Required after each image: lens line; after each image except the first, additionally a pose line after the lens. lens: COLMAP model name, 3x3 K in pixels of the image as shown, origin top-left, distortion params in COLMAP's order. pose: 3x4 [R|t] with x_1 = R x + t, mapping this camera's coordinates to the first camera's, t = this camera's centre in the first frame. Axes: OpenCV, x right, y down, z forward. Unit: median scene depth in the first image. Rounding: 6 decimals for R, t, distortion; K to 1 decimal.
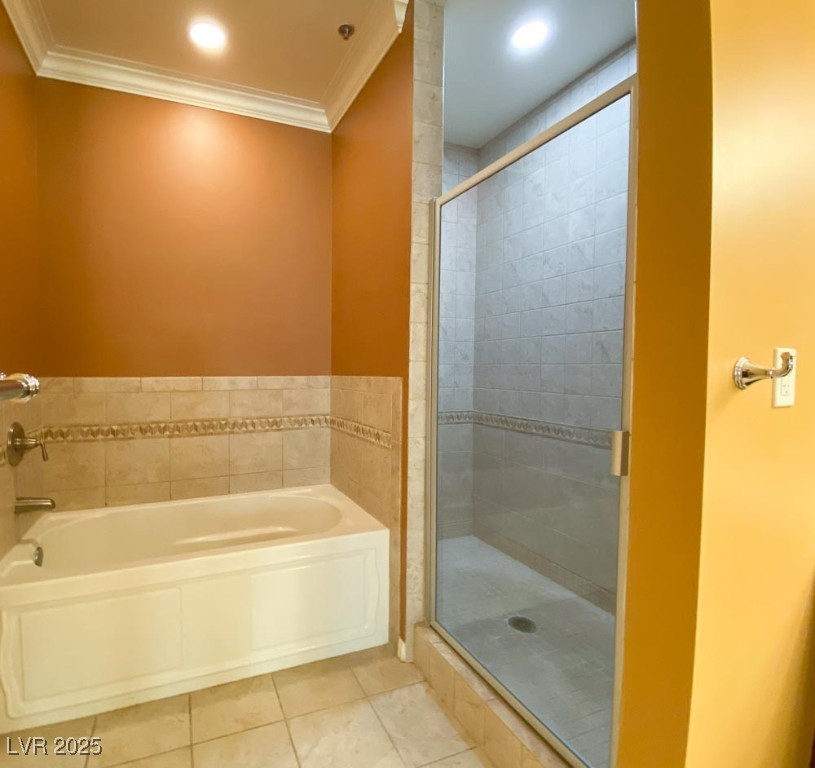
lens RADIAL K [[486.8, 0, 408.6], [0, 486.8, 387.9], [0, 0, 1]] dist [-0.010546, -0.002321]
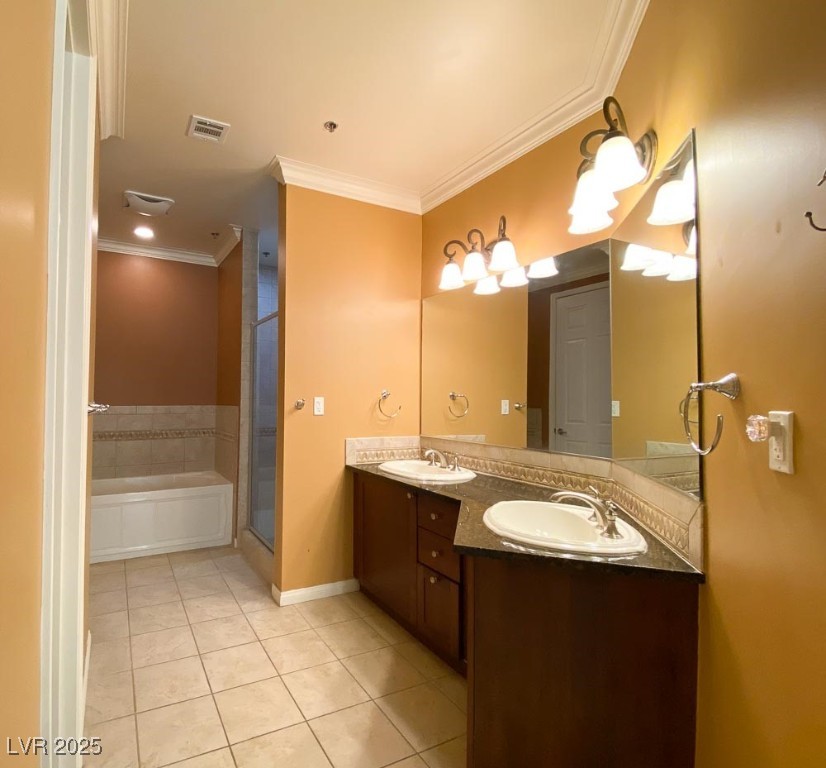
lens RADIAL K [[513.1, 0, 411.2], [0, 513.1, 382.9], [0, 0, 1]] dist [-0.001480, -0.001752]
pose [[0.996307, 0.002330, 0.085833, 0.424105], [0.003484, 0.997712, -0.067524, 0.022736], [-0.085793, 0.067574, 0.994019, -0.974390]]
